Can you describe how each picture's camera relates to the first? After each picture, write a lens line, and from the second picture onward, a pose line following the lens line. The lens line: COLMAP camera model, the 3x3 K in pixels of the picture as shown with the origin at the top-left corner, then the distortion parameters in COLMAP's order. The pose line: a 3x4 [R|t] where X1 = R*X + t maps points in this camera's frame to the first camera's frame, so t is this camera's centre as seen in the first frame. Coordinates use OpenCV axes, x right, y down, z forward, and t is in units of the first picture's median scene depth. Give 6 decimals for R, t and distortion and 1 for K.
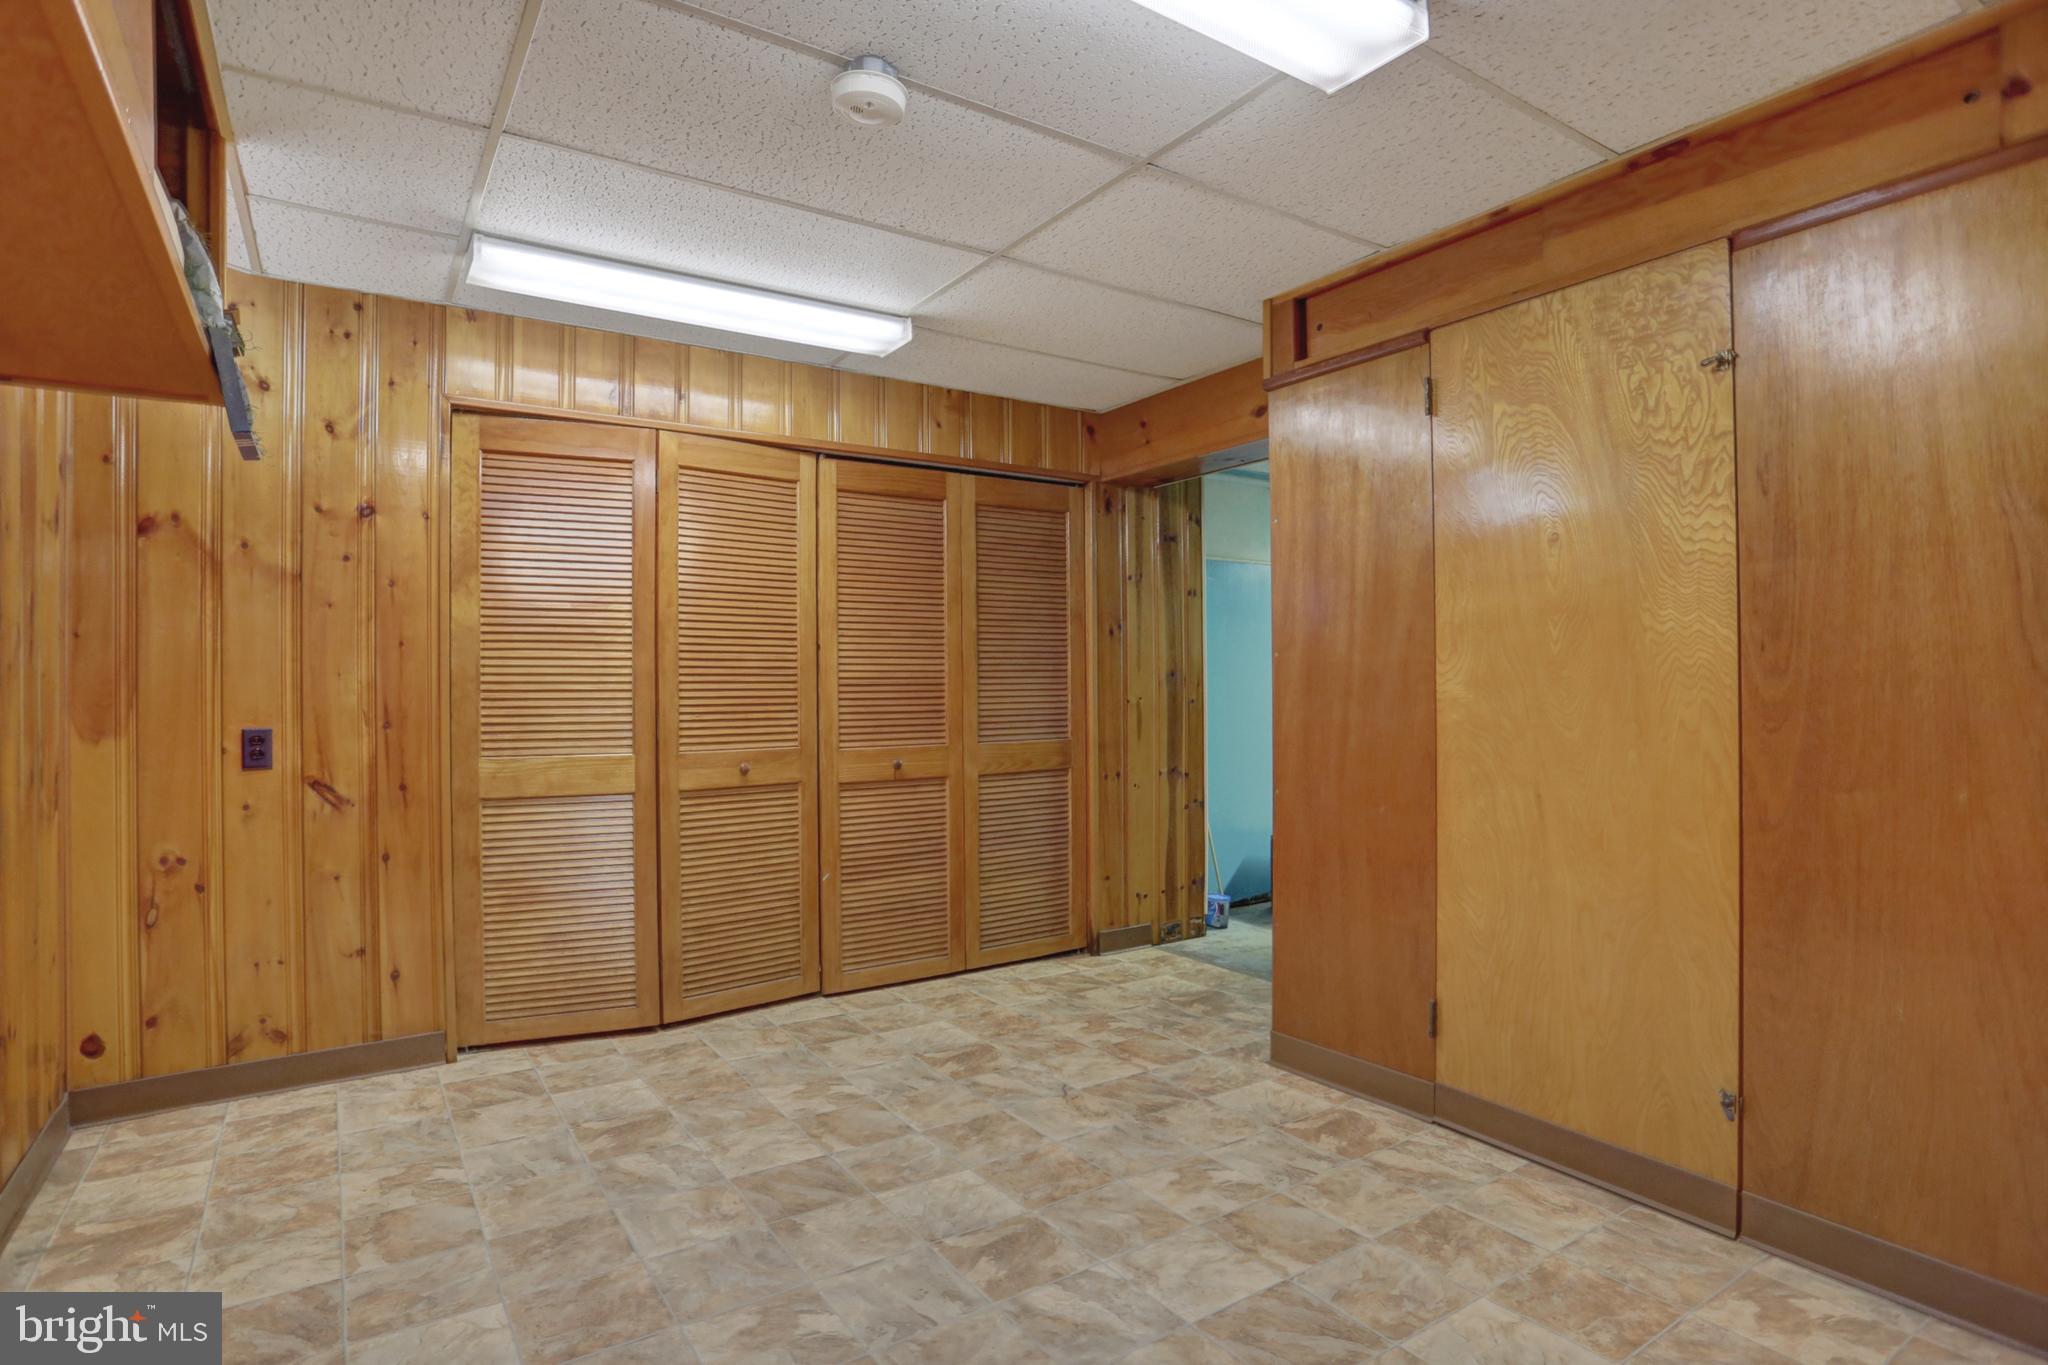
lens RADIAL K [[1037.7, 0, 1022.4], [0, 1037.7, 689.3], [0, 0, 1]] dist [-0.076893, 0.036106]
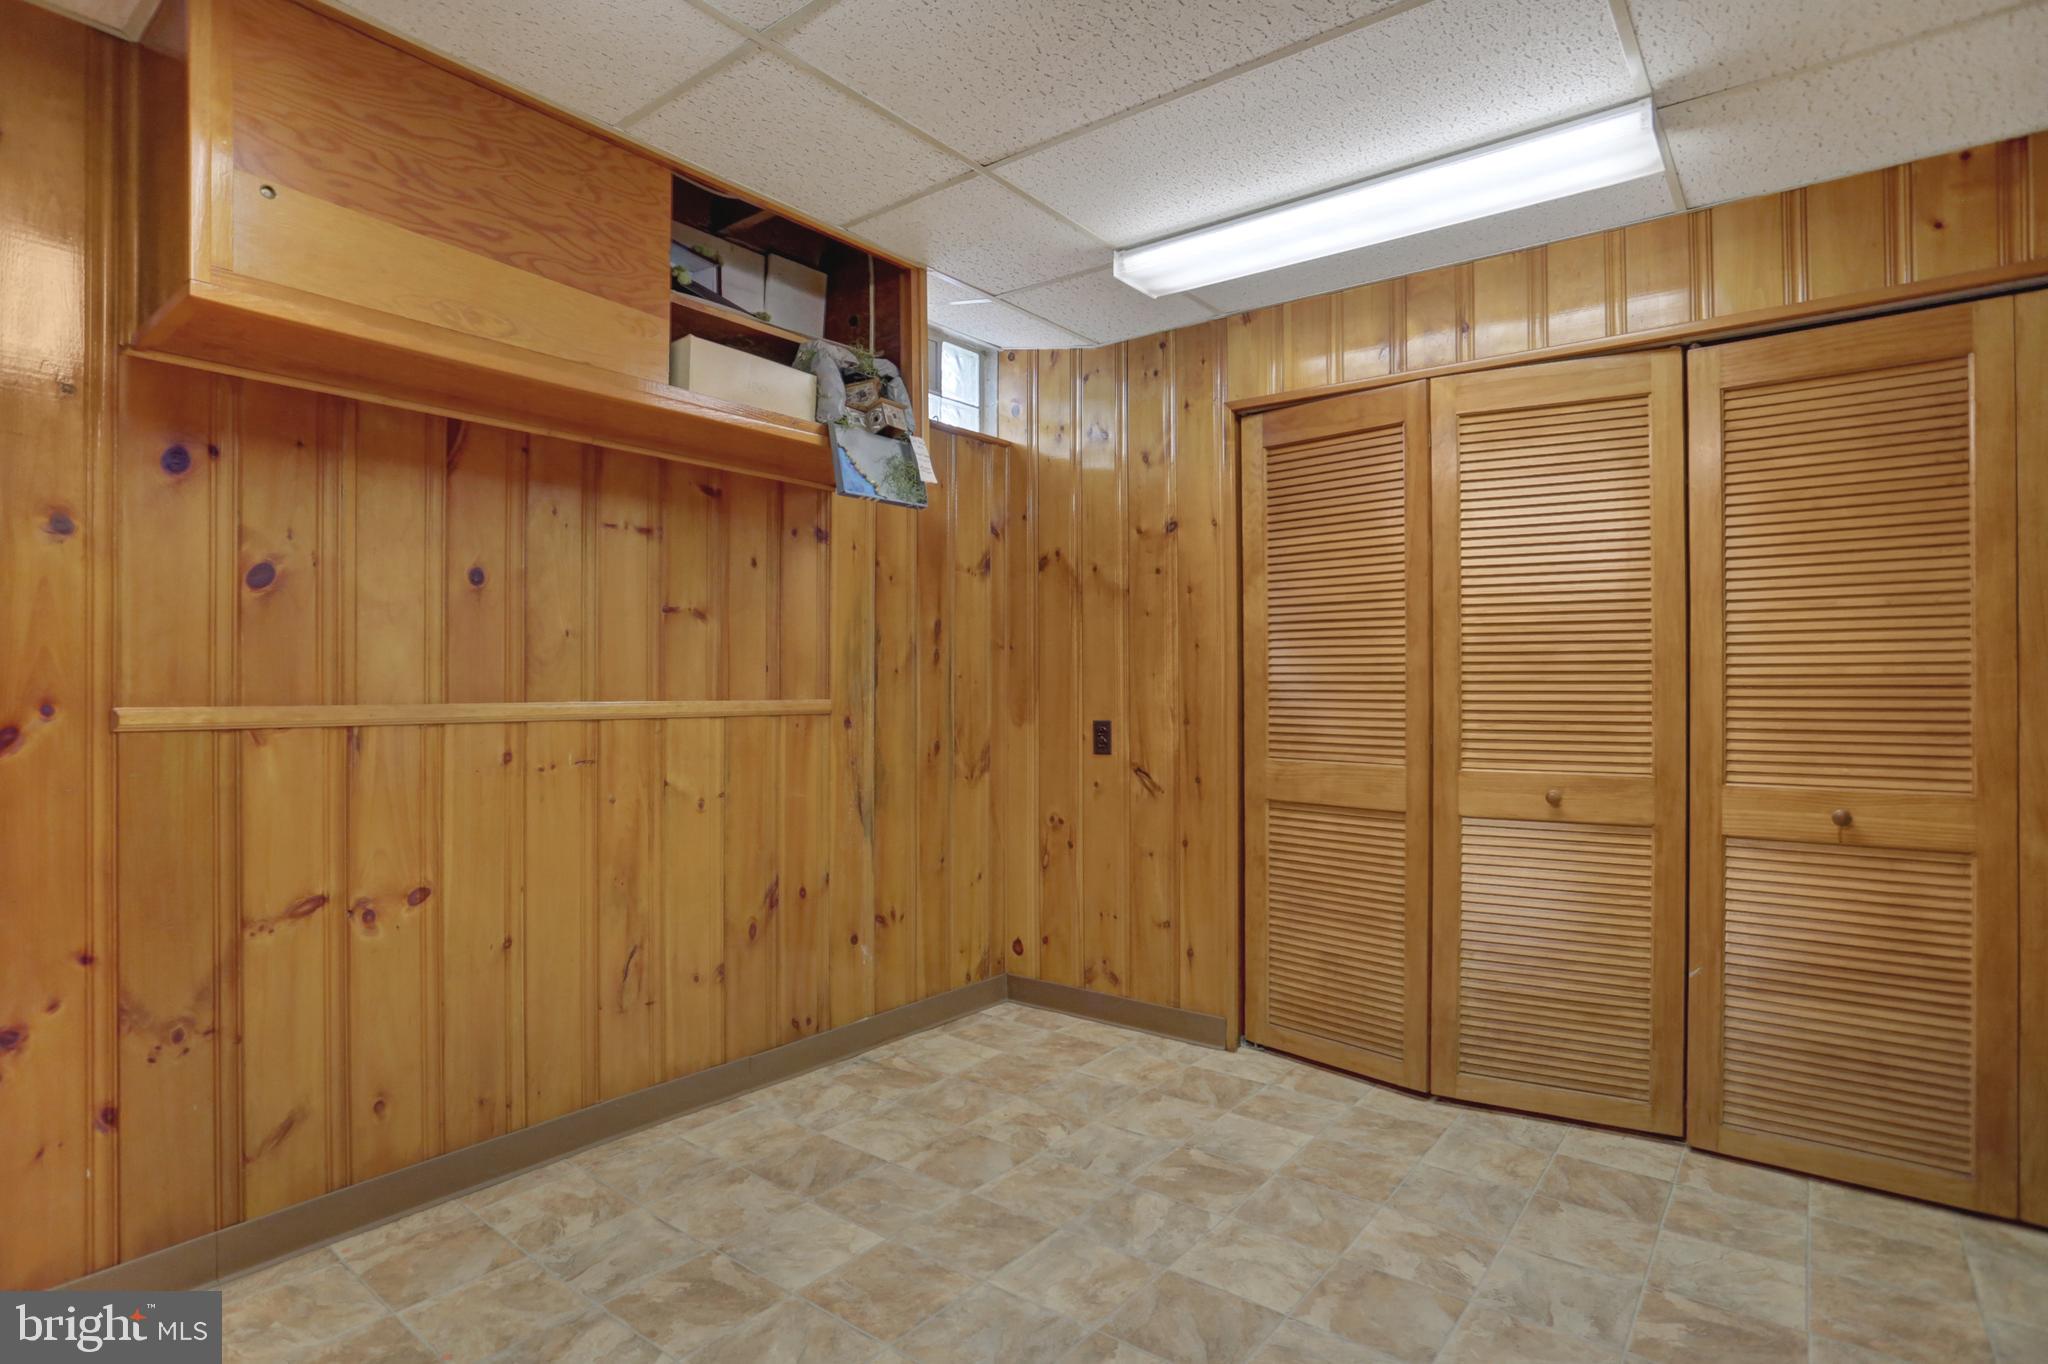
lens RADIAL K [[1037.7, 0, 1022.4], [0, 1037.7, 688.8], [0, 0, 1]] dist [-0.076893, 0.036106]
pose [[0.326746, 0.006500, -0.945090, 0.360420], [-0.007477, 0.999963, 0.004292, -0.002949], [0.945083, 0.005664, 0.326783, 0.469271]]
